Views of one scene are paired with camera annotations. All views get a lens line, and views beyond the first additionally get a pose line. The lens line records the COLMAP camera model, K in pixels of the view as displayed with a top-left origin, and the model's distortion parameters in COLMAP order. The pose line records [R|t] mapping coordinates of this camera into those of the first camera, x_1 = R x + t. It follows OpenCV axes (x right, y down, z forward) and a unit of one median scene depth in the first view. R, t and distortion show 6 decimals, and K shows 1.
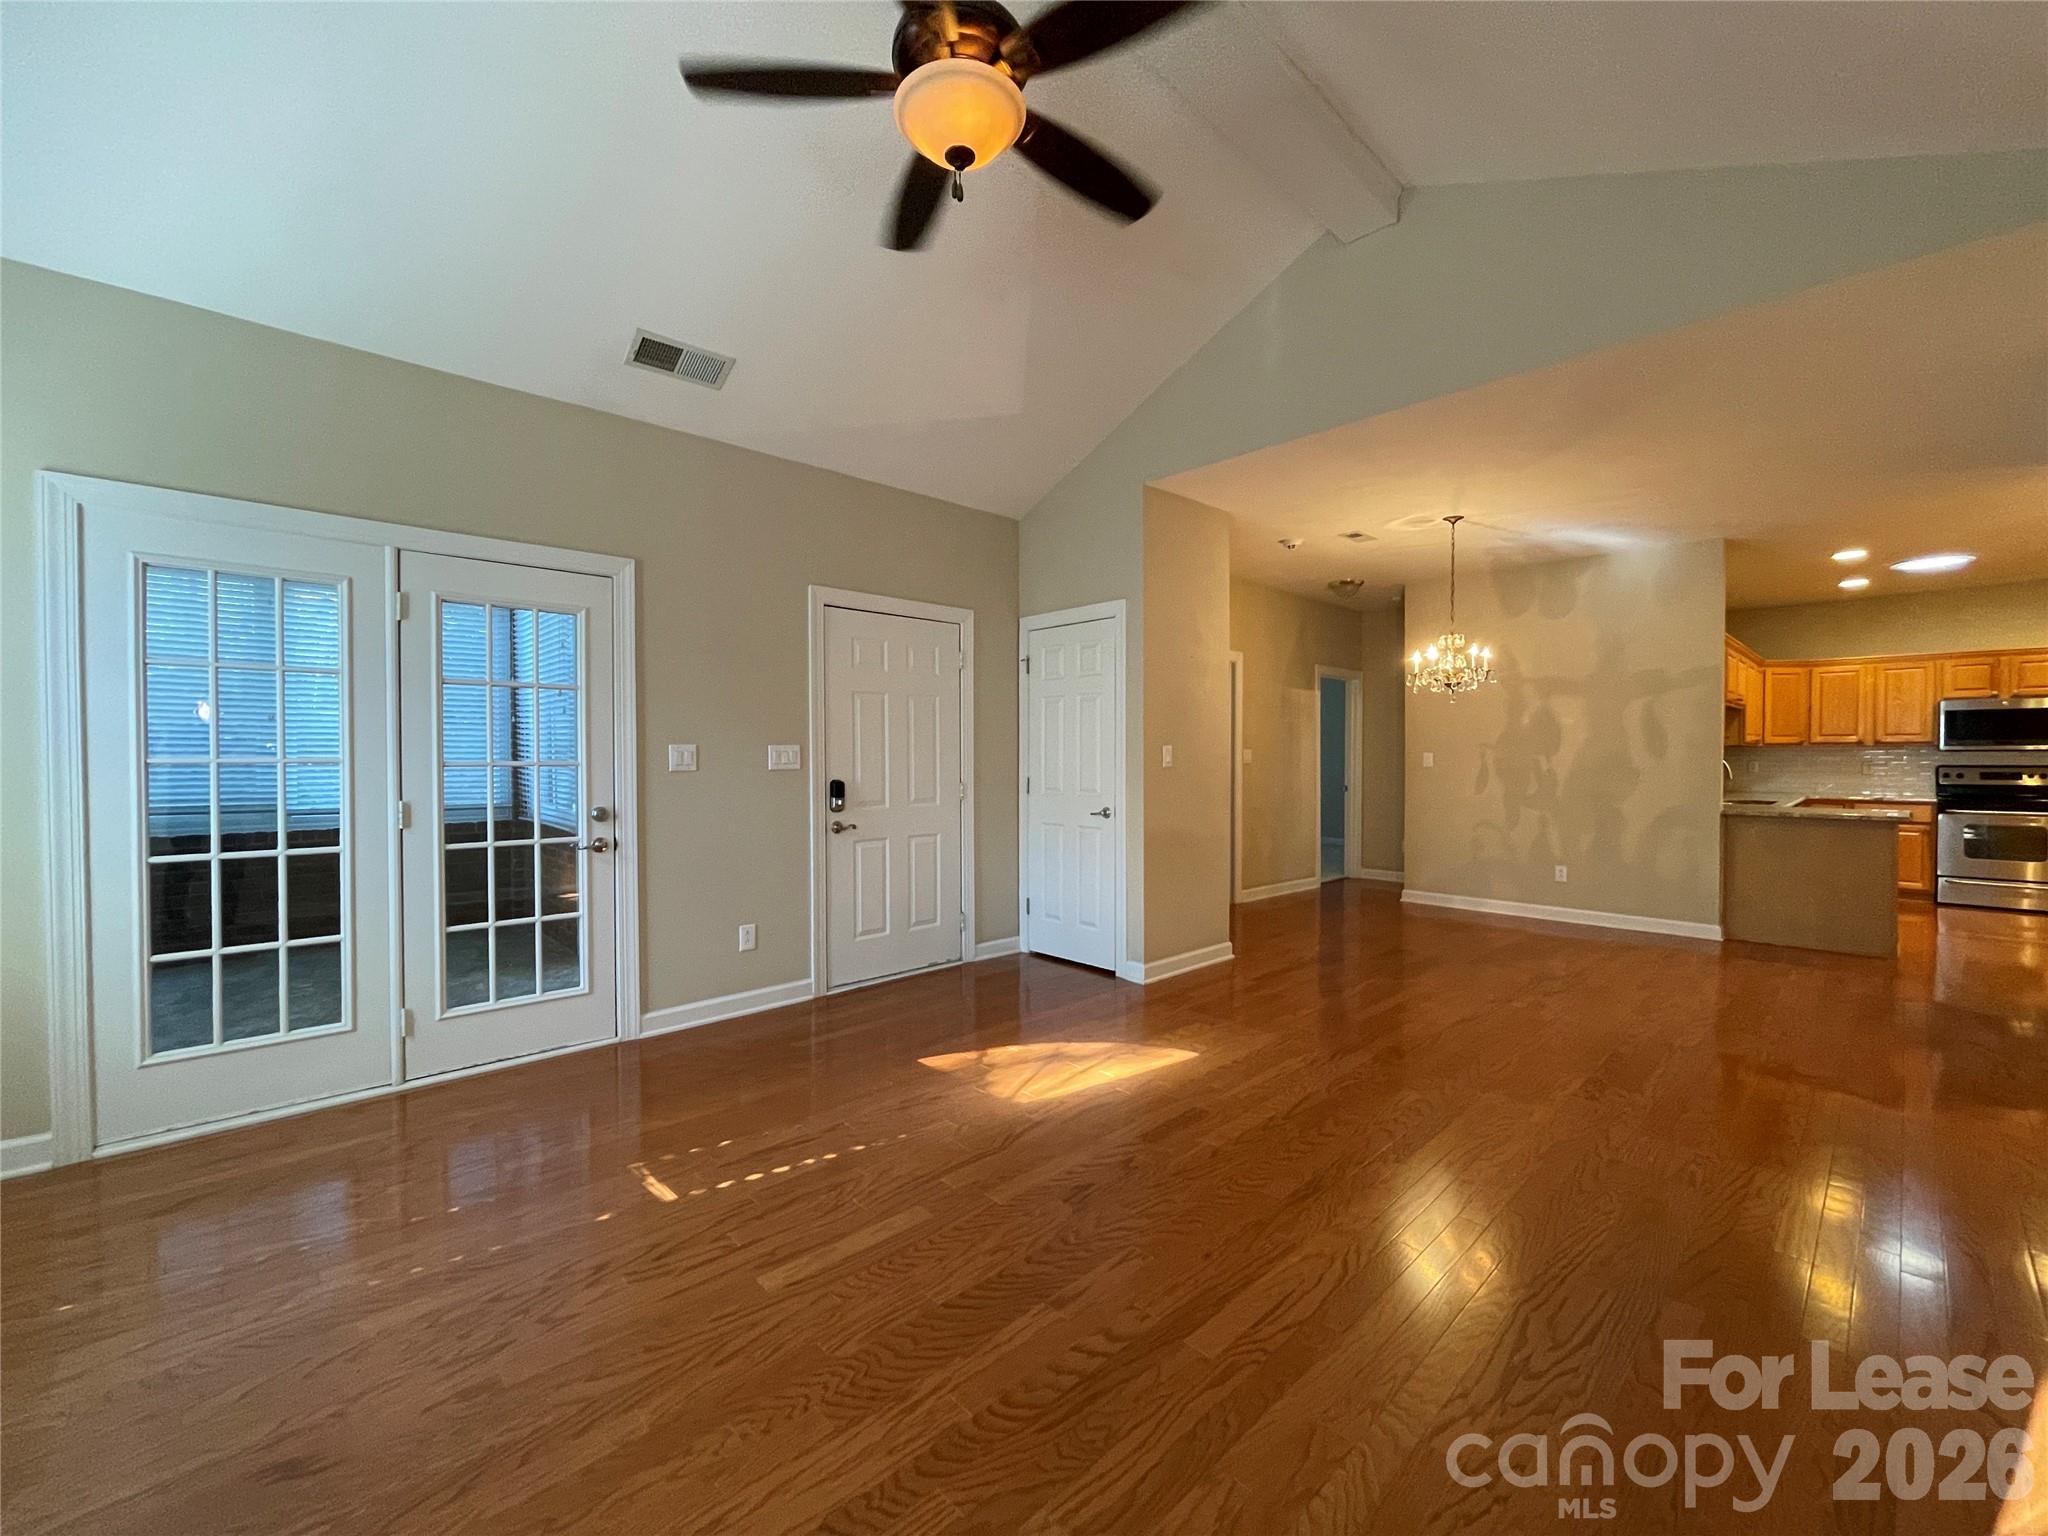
lens RADIAL K [[830.2, 0, 1023.2], [0, 830.2, 770.7], [0, 0, 1]] dist [-0.001146, 0.000169]
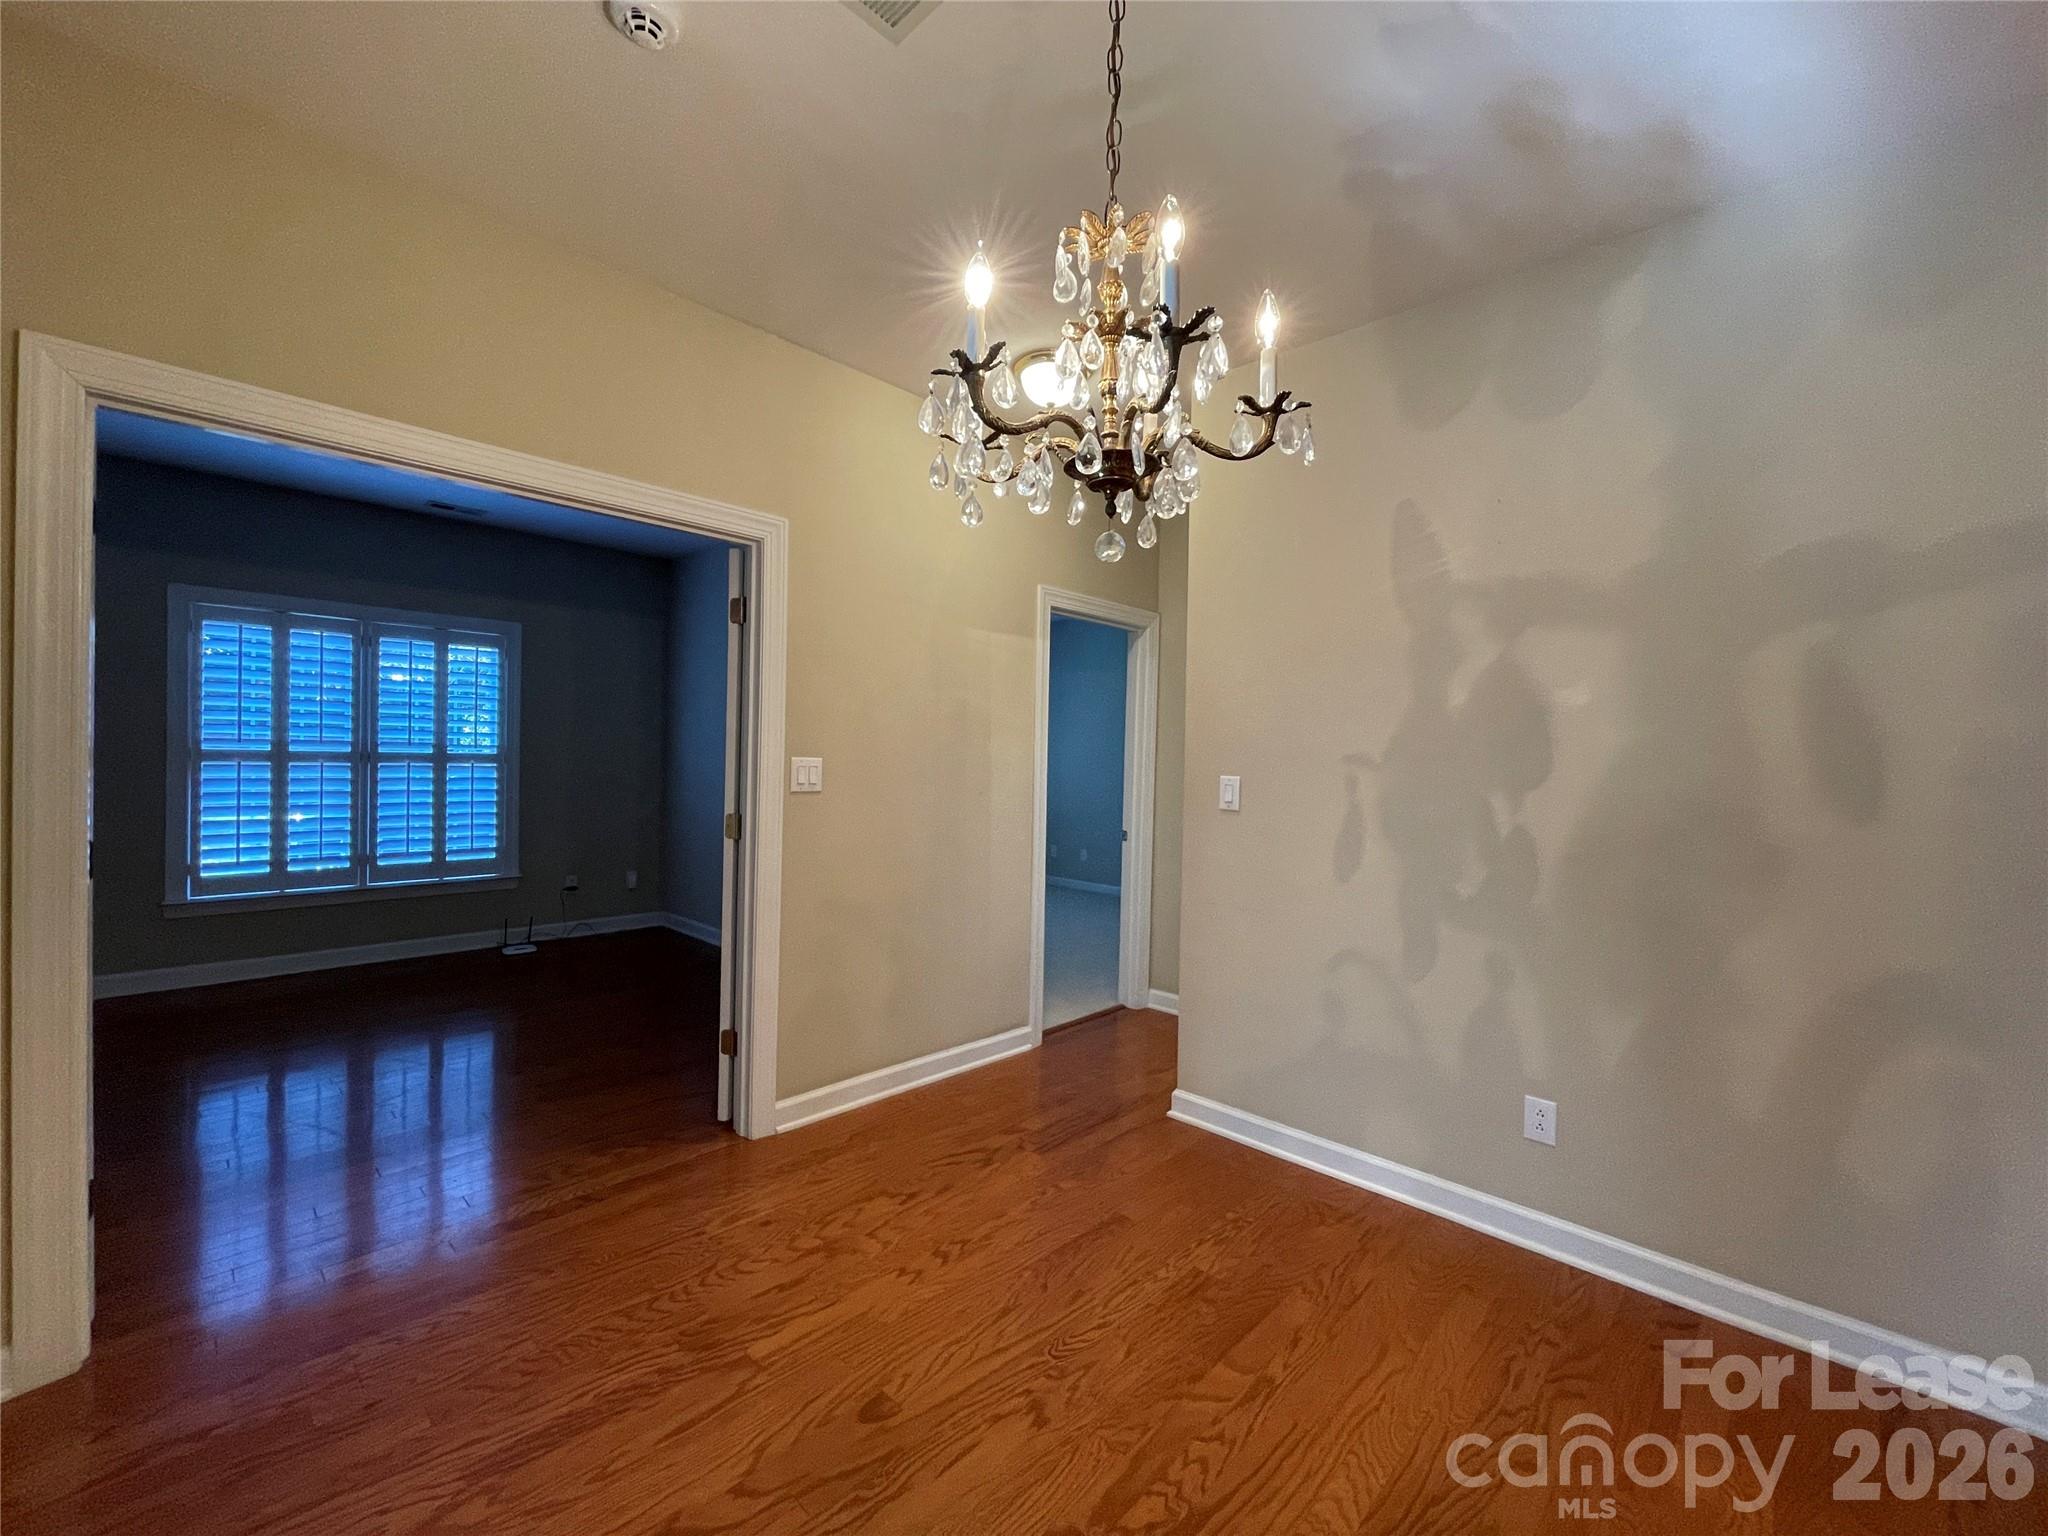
lens RADIAL K [[858.1, 0, 1026.4], [0, 858.1, 760.8], [0, 0, 1]] dist [0.000382, 0.013263]
pose [[0.998293, 0.022925, 0.053709, 0.423529], [-0.022724, 0.999732, -0.004336, -0.027955], [-0.053794, 0.003108, 0.998547, 0.675295]]
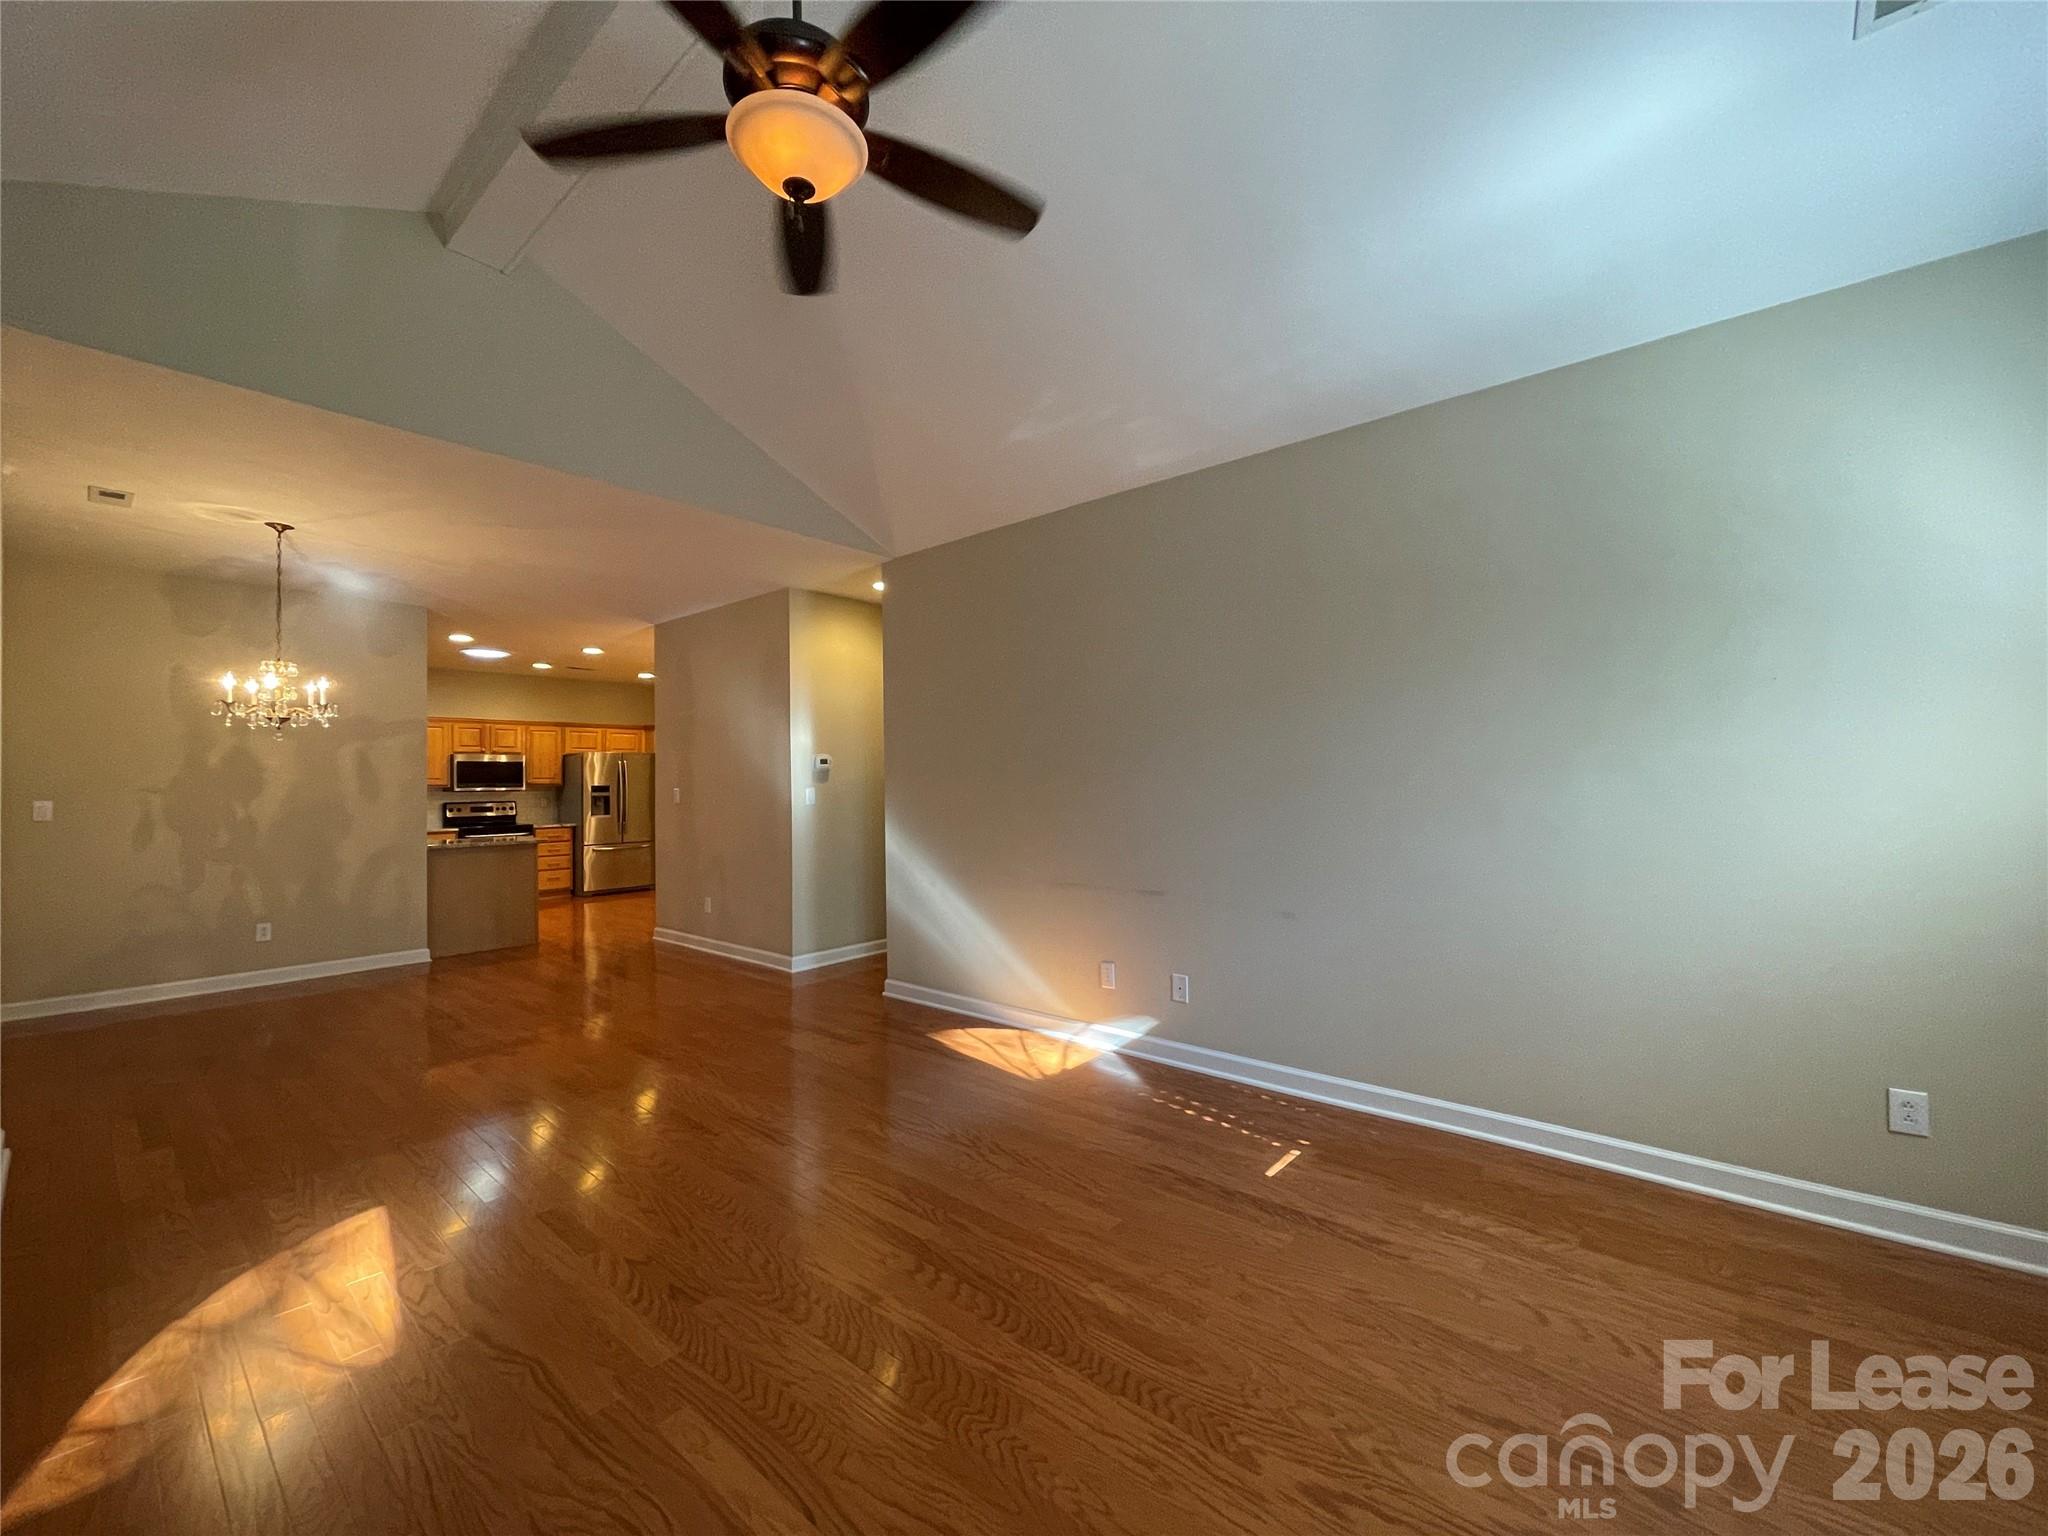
lens RADIAL K [[830.2, 0, 1023.2], [0, 830.2, 770.7], [0, 0, 1]] dist [-0.001146, 0.000169]
pose [[-0.101636, 0.015861, 0.994695, -0.348011], [0.032509, 0.999392, -0.012614, -0.013166], [-0.994290, 0.031054, -0.102090, 0.284398]]
